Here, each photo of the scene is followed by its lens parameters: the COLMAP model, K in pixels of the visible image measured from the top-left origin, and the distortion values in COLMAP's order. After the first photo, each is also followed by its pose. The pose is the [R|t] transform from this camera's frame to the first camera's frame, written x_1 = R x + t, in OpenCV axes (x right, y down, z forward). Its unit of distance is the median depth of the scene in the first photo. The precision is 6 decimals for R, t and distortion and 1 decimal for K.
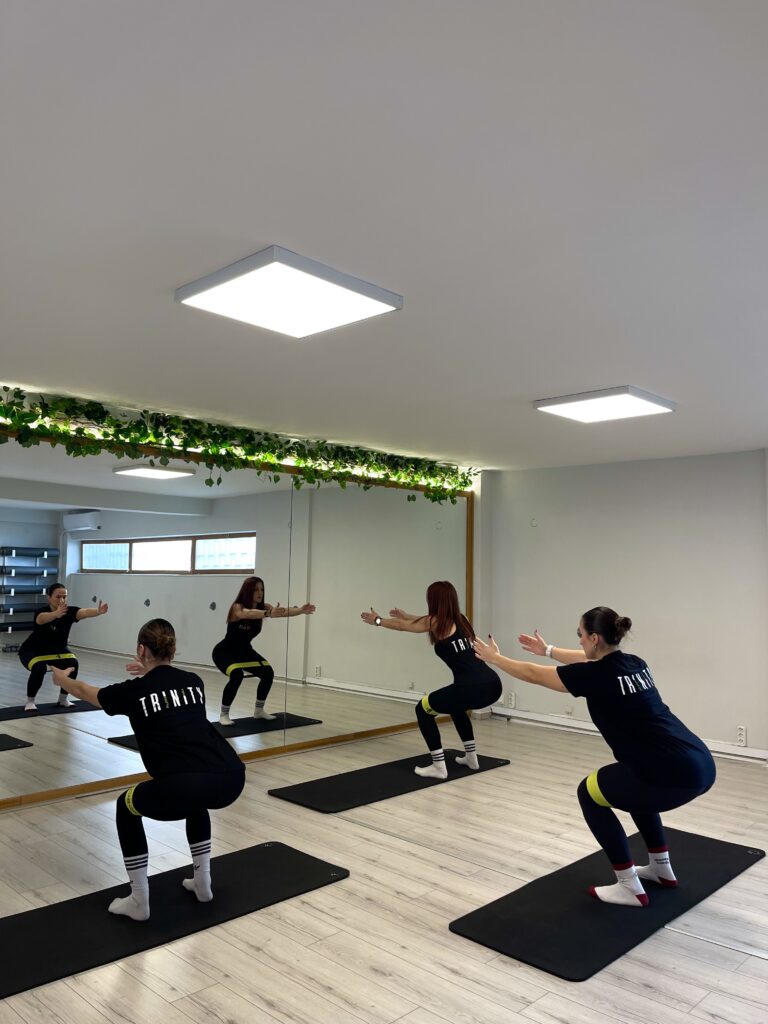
lens RADIAL K [[772.0, 0, 374.3], [0, 772.0, 515.2], [0, 0, 1]] dist [0.069229, -0.090521]
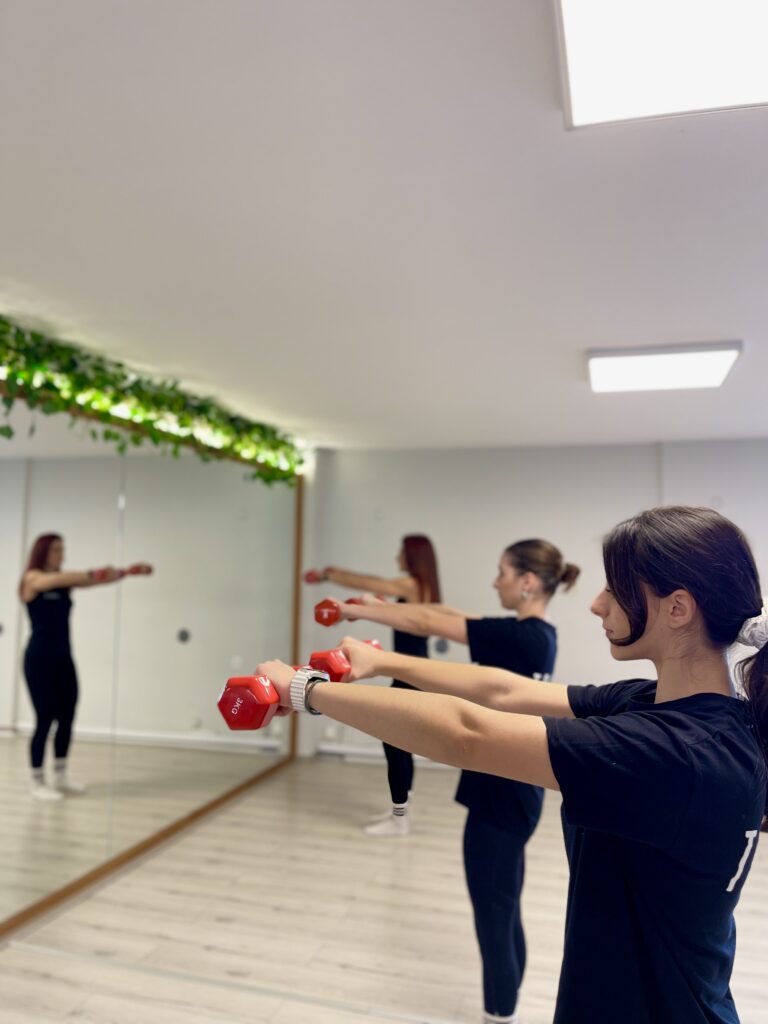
lens RADIAL K [[781.6, 0, 377.2], [0, 781.6, 509.7], [0, 0, 1]] dist [0.040764, -0.073294]
pose [[0.880516, 0.028296, 0.473171, -0.206859], [-0.032545, 0.999470, 0.000793, 0.003711], [-0.472898, -0.016098, 0.880970, 0.312782]]
